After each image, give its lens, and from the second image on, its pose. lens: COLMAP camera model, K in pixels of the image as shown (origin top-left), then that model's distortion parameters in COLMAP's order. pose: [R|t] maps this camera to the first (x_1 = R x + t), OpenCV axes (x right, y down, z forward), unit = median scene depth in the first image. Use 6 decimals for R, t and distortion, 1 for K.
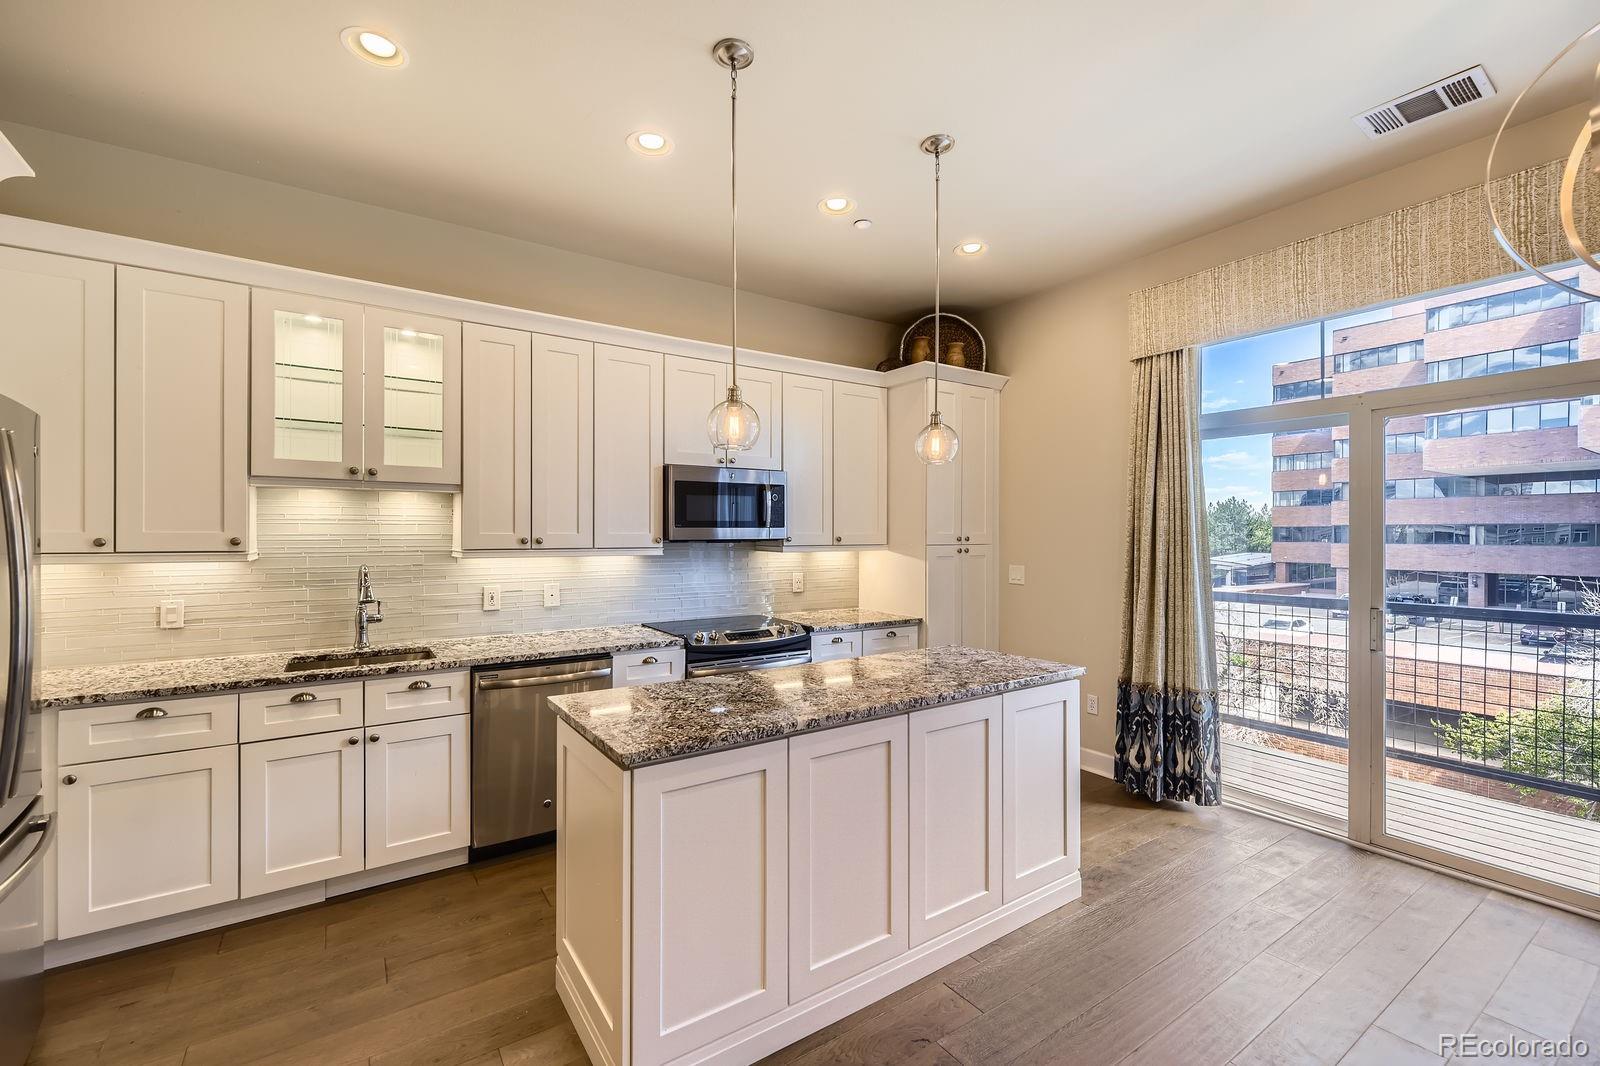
lens RADIAL K [[682.0, 0, 810.6], [0, 682.0, 539.4], [0, 0, 1]] dist [0.009334, -0.000176]
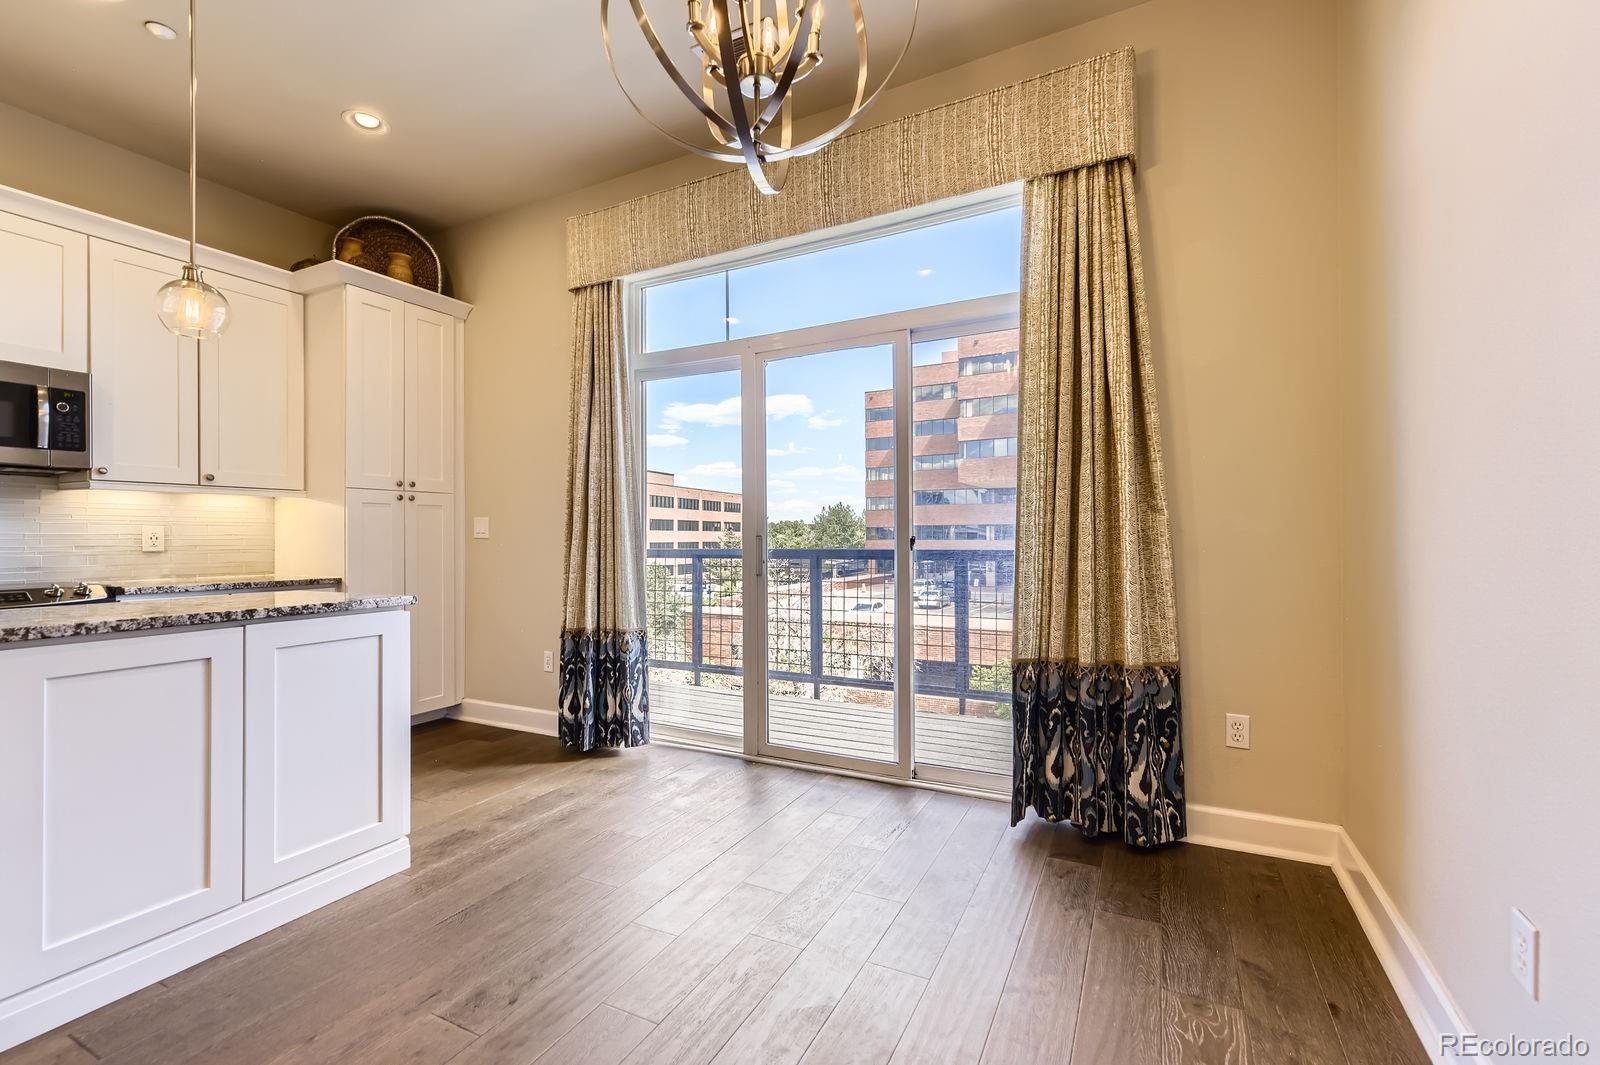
lens RADIAL K [[687.4, 0, 811.2], [0, 687.4, 532.0], [0, 0, 1]] dist [0.011597, -0.000392]
pose [[0.877269, -0.000202, 0.480000, 0.325091], [0.007773, 0.999875, -0.013784, 0.095801], [-0.479937, 0.015824, 0.877160, 0.006754]]
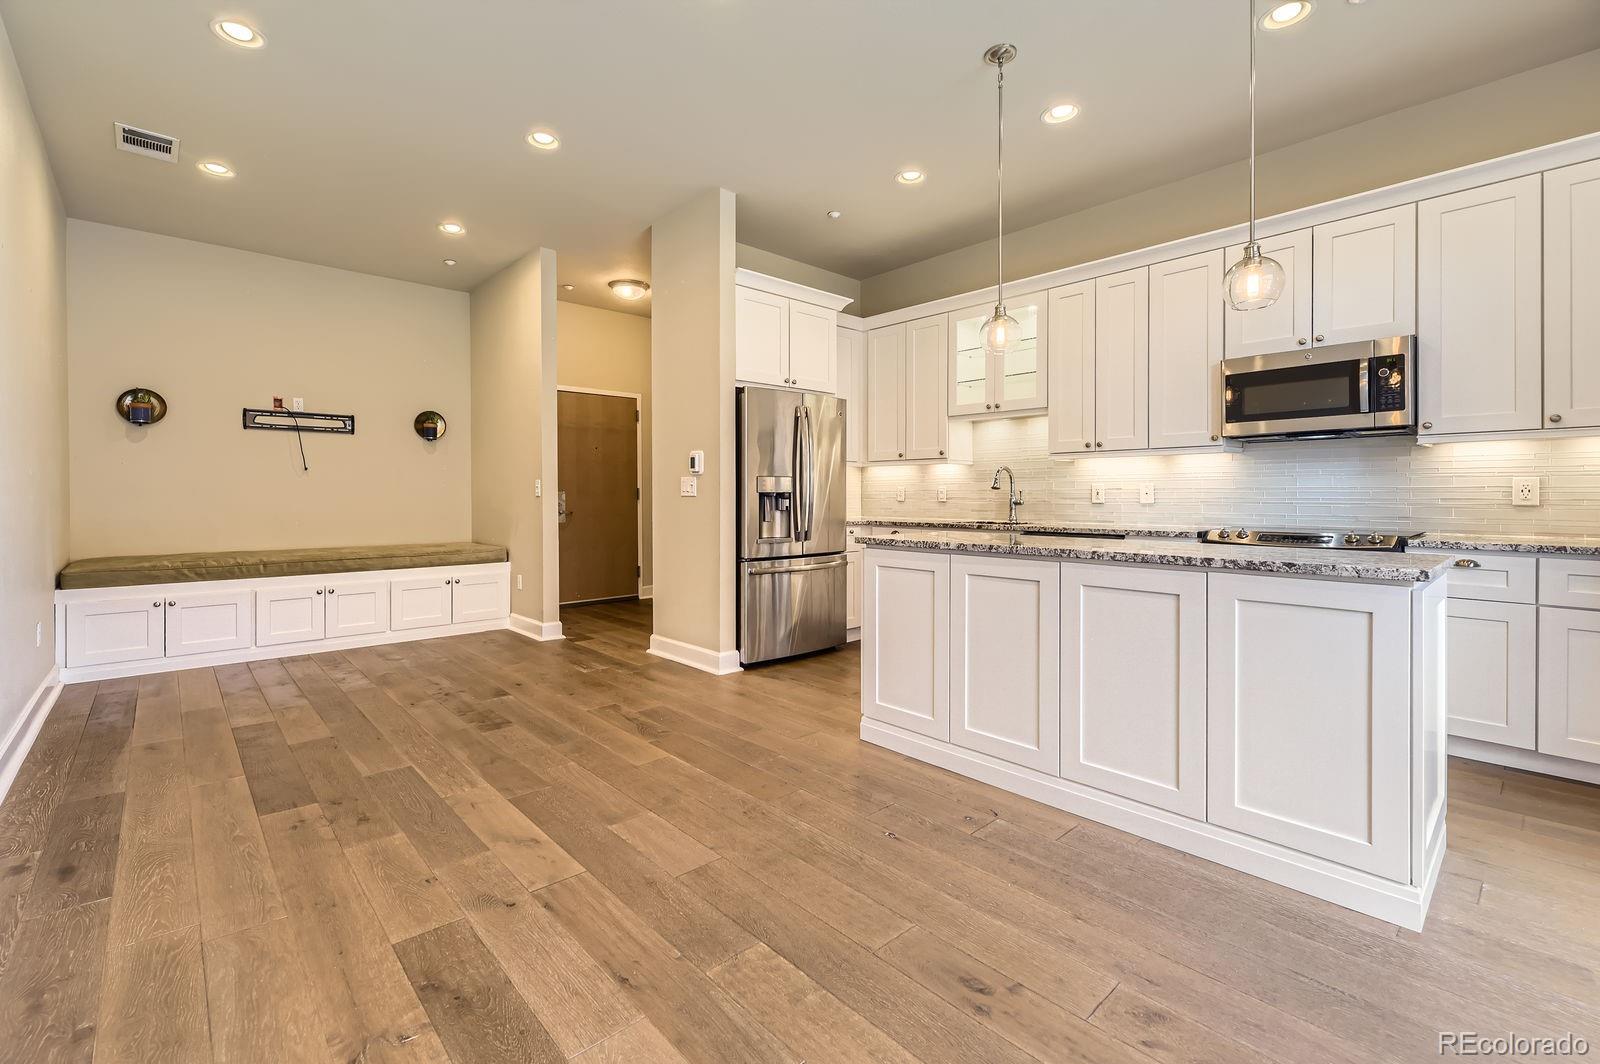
lens RADIAL K [[679.6, 0, 787.3], [0, 679.6, 499.4], [0, 0, 1]] dist [0.014835, -0.000373]
pose [[0.138851, 0.007776, -0.990283, 0.728818], [-0.005867, 0.999958, 0.007030, 0.093833], [0.990296, 0.004834, 0.138891, 0.260177]]
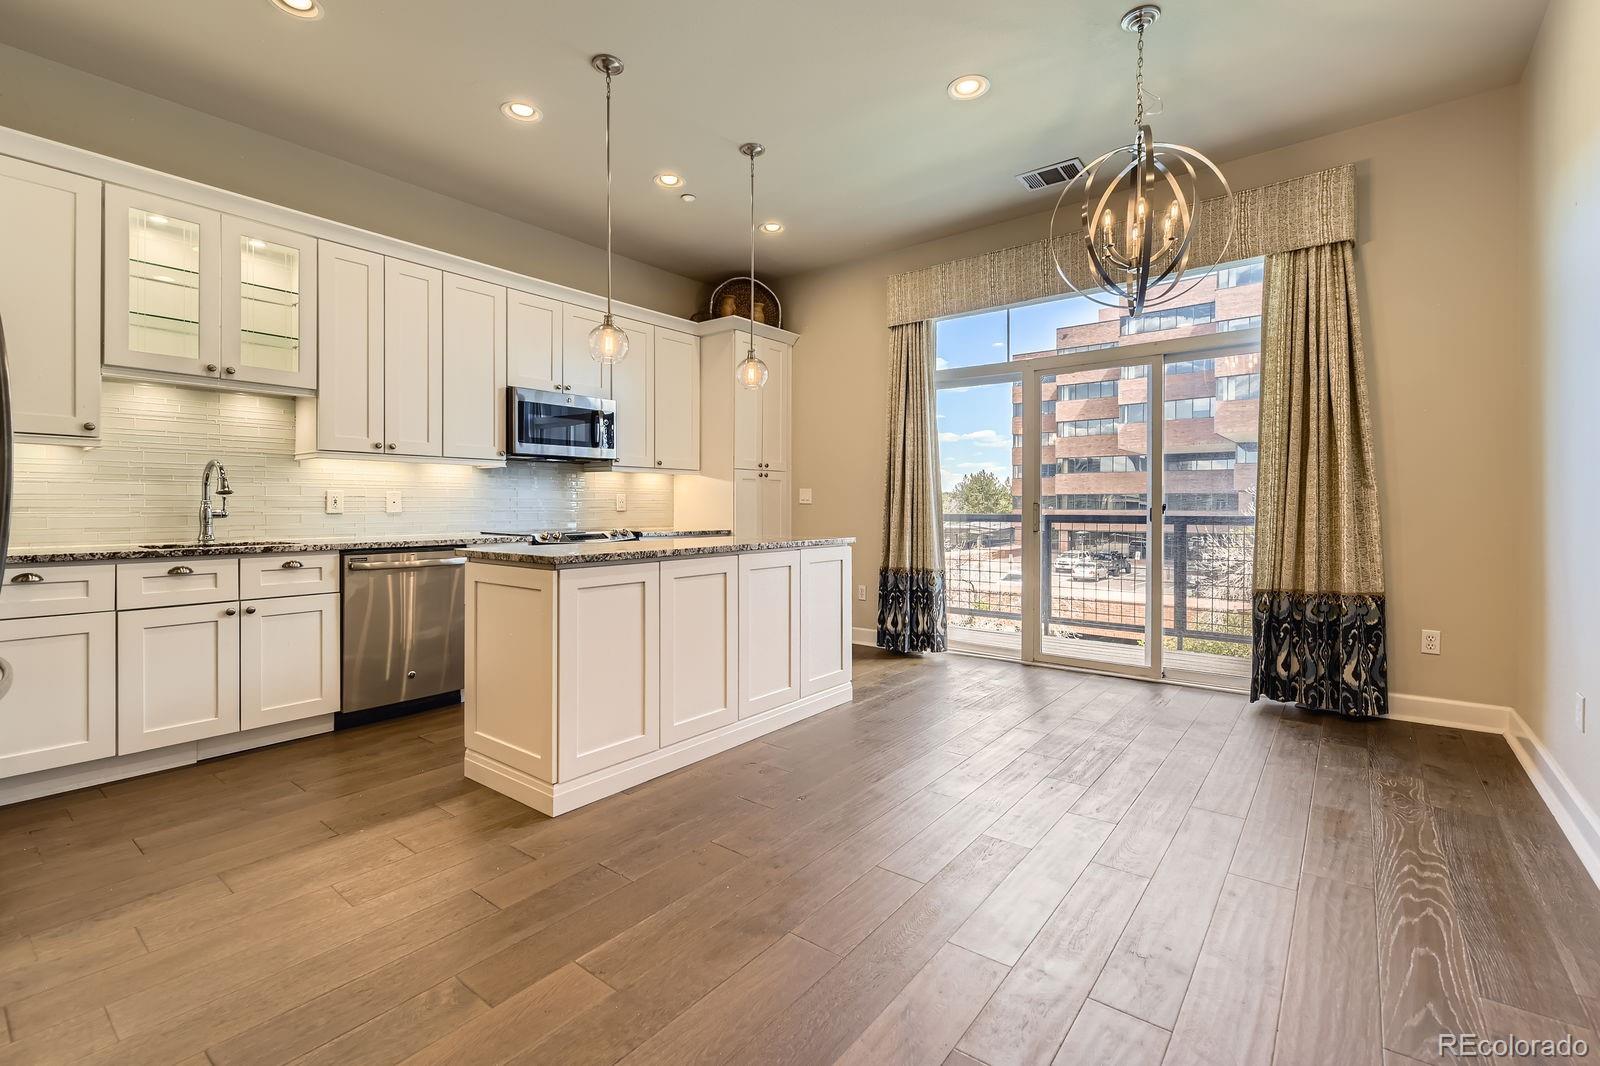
lens RADIAL K [[702.1, 0, 805.9], [0, 702.1, 509.1], [0, 0, 1]] dist [0.011524, -0.000827]
pose [[0.954158, 0.000895, 0.299302, -0.099554], [-0.000408, 0.999998, -0.001690, 0.101320], [-0.299303, 0.001491, 0.954157, -0.271367]]
